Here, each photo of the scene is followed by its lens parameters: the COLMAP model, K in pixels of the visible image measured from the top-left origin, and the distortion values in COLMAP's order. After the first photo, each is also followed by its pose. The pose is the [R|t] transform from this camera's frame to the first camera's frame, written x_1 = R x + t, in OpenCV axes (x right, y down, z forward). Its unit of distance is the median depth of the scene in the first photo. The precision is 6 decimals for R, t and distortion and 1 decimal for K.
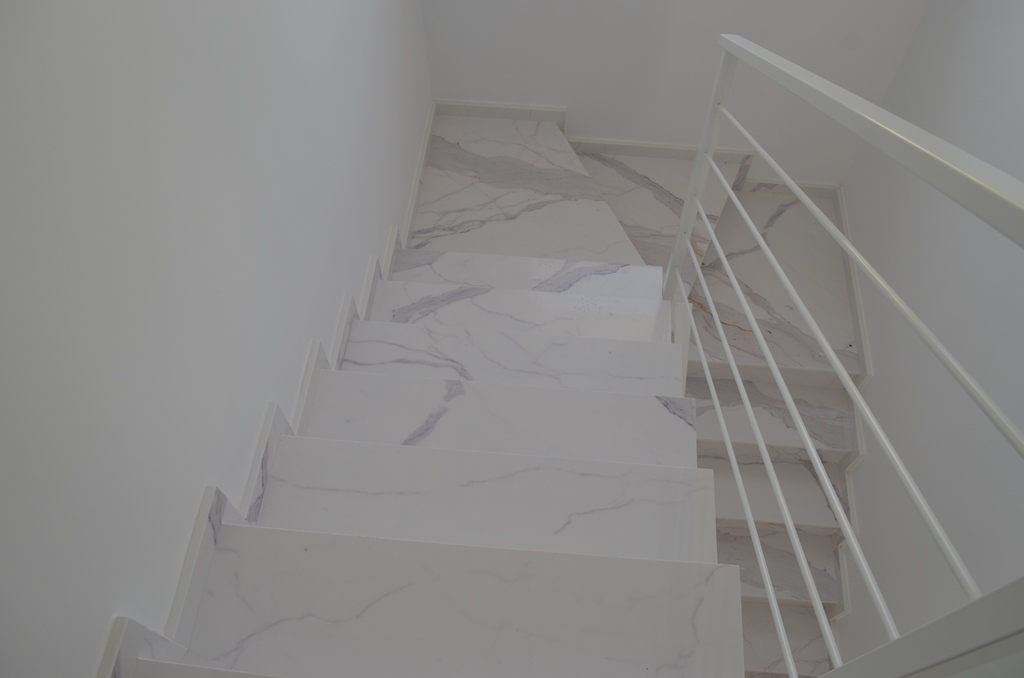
lens RADIAL K [[794.1, 0, 512.7], [0, 794.1, 361.0], [0, 0, 1]] dist [-0.083948, 0.003993]
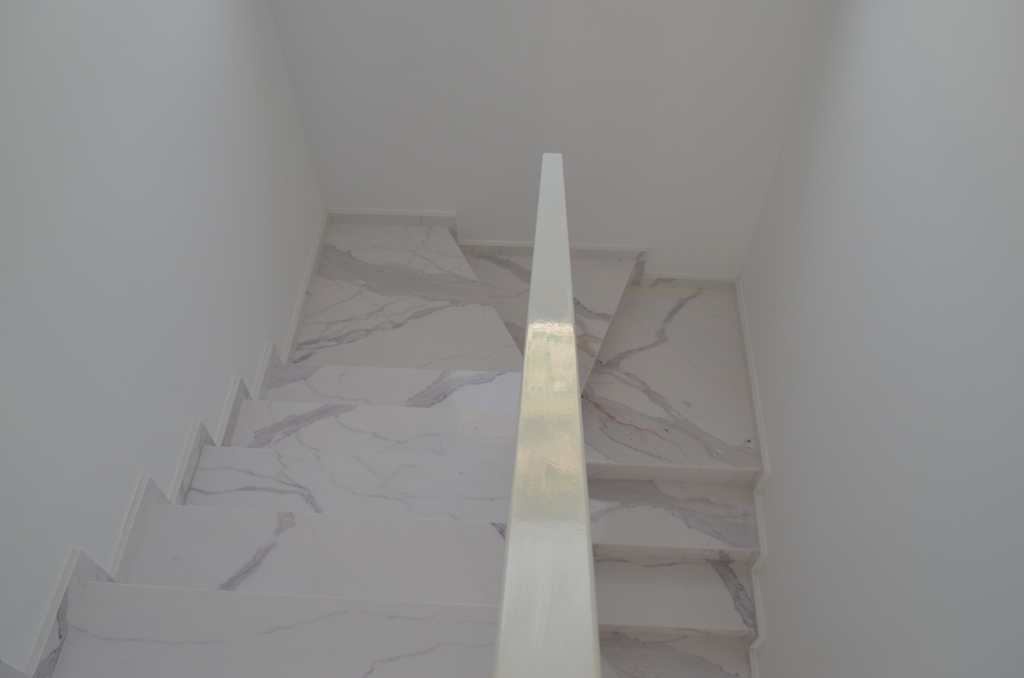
lens RADIAL K [[794.1, 0, 512.7], [0, 794.1, 361.0], [0, 0, 1]] dist [-0.083948, 0.003993]
pose [[0.999172, -0.034306, 0.021856, 0.136359], [0.036246, 0.994759, -0.095613, -0.041768], [-0.018461, 0.096326, 0.995179, 0.013035]]
